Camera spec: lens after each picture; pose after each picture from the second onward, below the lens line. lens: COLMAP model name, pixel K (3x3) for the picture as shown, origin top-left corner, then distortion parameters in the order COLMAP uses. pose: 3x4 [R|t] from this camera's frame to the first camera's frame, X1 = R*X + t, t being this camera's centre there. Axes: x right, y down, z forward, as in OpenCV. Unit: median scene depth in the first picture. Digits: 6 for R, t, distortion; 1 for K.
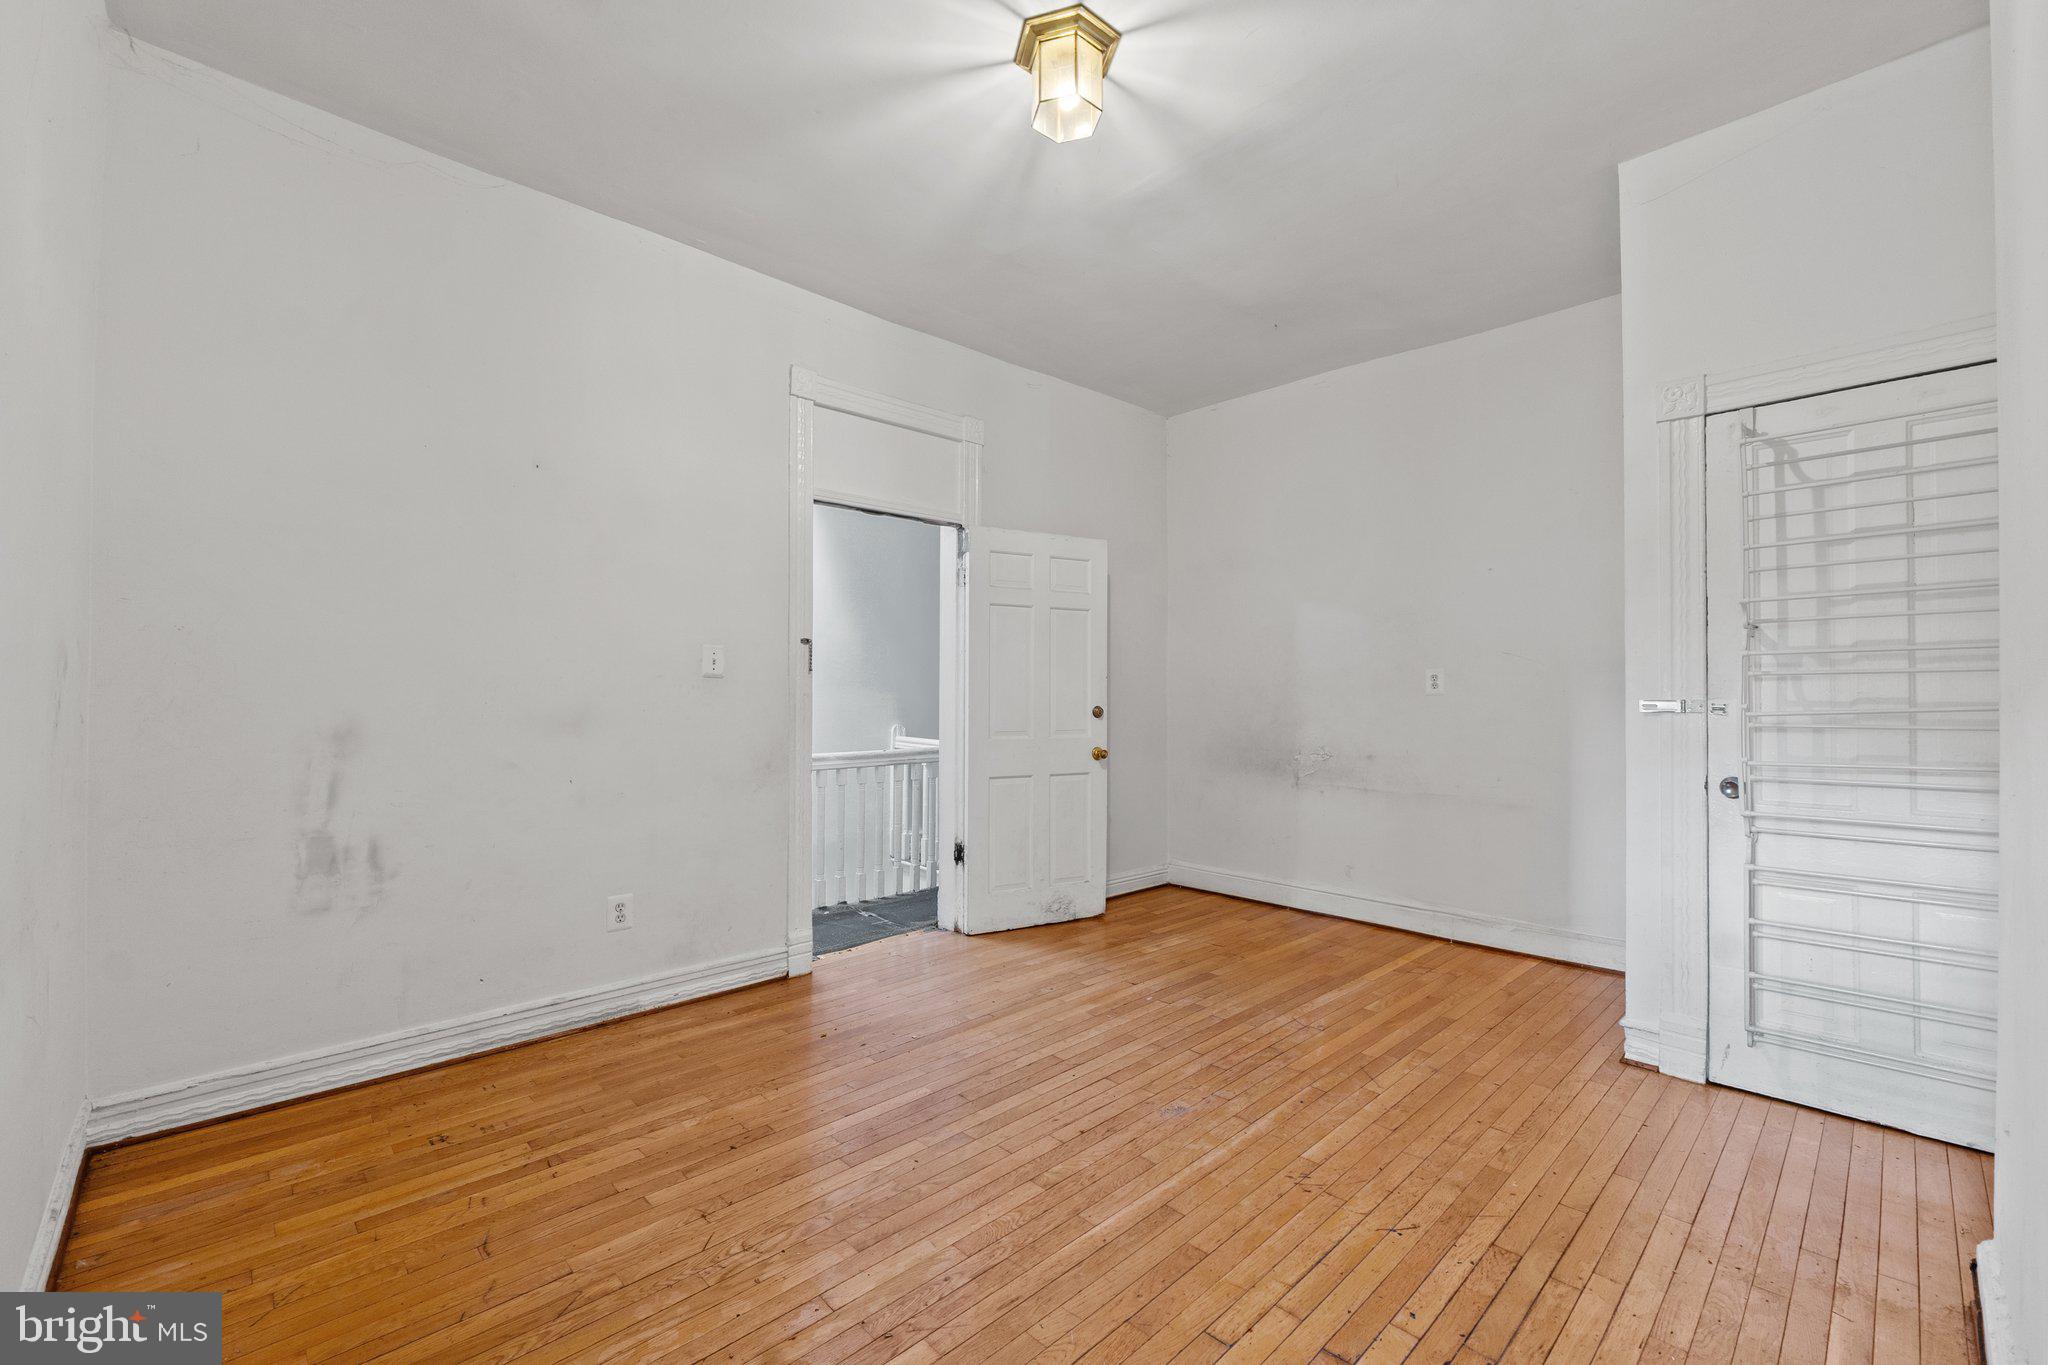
lens RADIAL K [[846.6, 0, 1024.0], [0, 846.6, 688.2], [0, 0, 1]] dist [-0.007967, -0.000241]
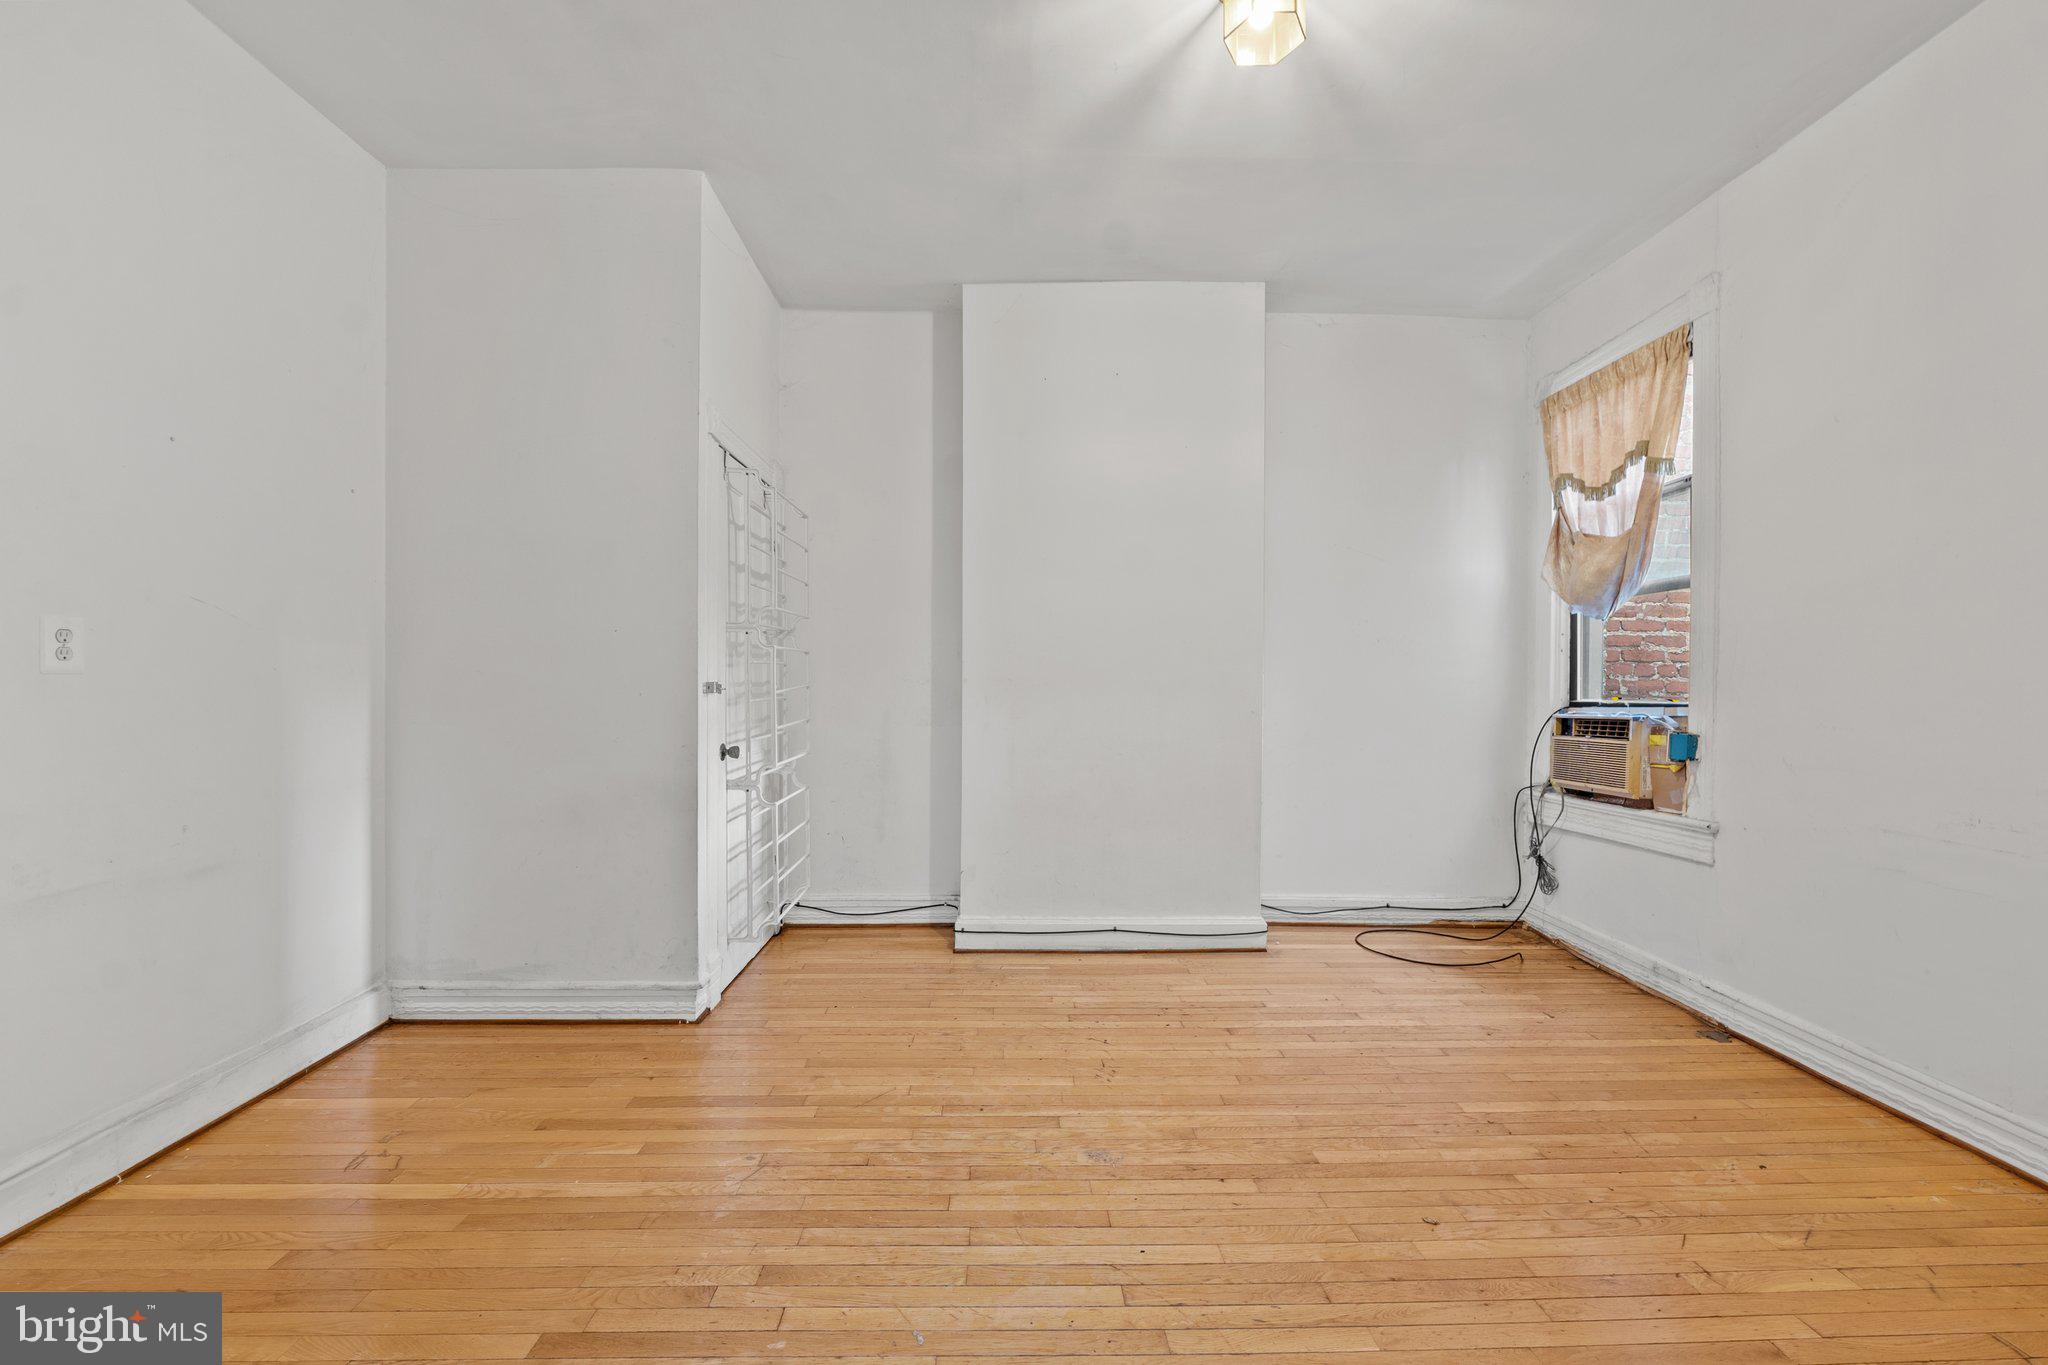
lens RADIAL K [[846.6, 0, 1019.9], [0, 846.6, 680.8], [0, 0, 1]] dist [-0.007967, -0.000241]
pose [[-0.741990, -0.008081, 0.670362, -0.295239], [-0.012926, 0.999914, -0.002254, 0.008703], [-0.670286, -0.010337, -0.742031, 1.476008]]
